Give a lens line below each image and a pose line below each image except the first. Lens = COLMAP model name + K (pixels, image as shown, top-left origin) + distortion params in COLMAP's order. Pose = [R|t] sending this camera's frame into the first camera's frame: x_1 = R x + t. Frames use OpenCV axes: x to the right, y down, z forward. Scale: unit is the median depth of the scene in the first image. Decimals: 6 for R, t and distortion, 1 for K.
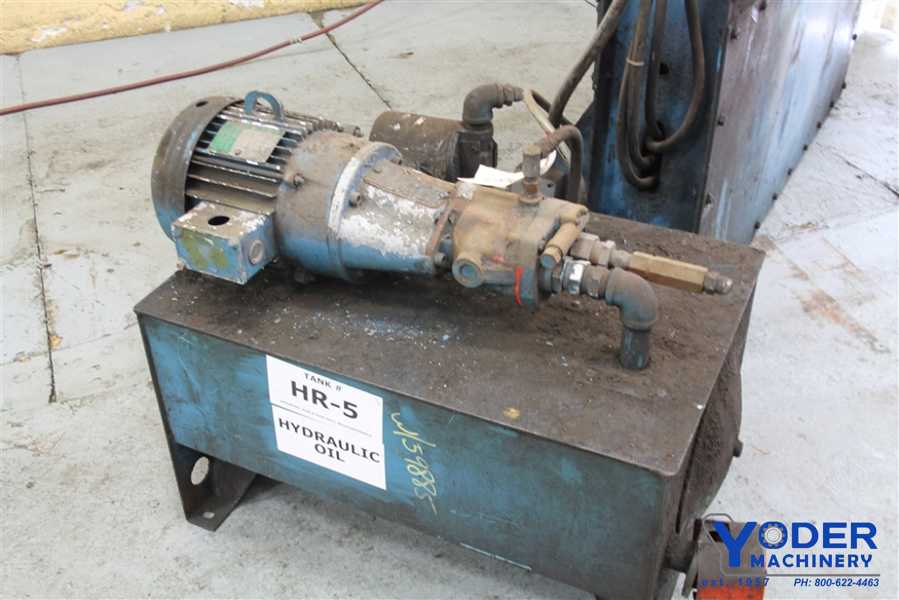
lens RADIAL K [[1036.1, 0, 449.5], [0, 1036.1, 300.0], [0, 0, 1]] dist [0.002030, 0.012164]
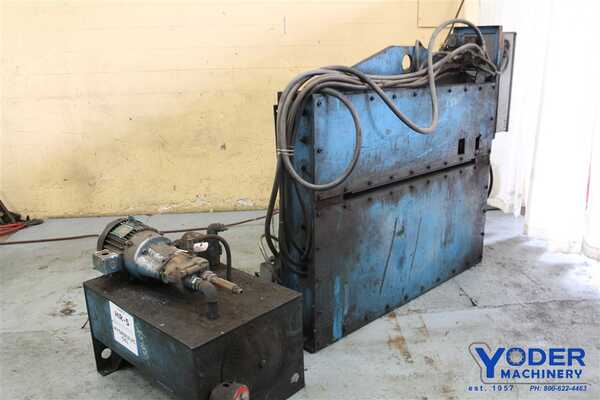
lens RADIAL K [[594.9, 0, 300.0], [0, 594.9, 200.0], [0, 0, 1]] dist [-0.022283, -0.012644]
pose [[0.945265, 0.073713, -0.317870, 0.852542], [-0.169378, 0.943474, -0.284899, 0.171725], [0.278901, 0.323145, 0.904318, -0.472101]]
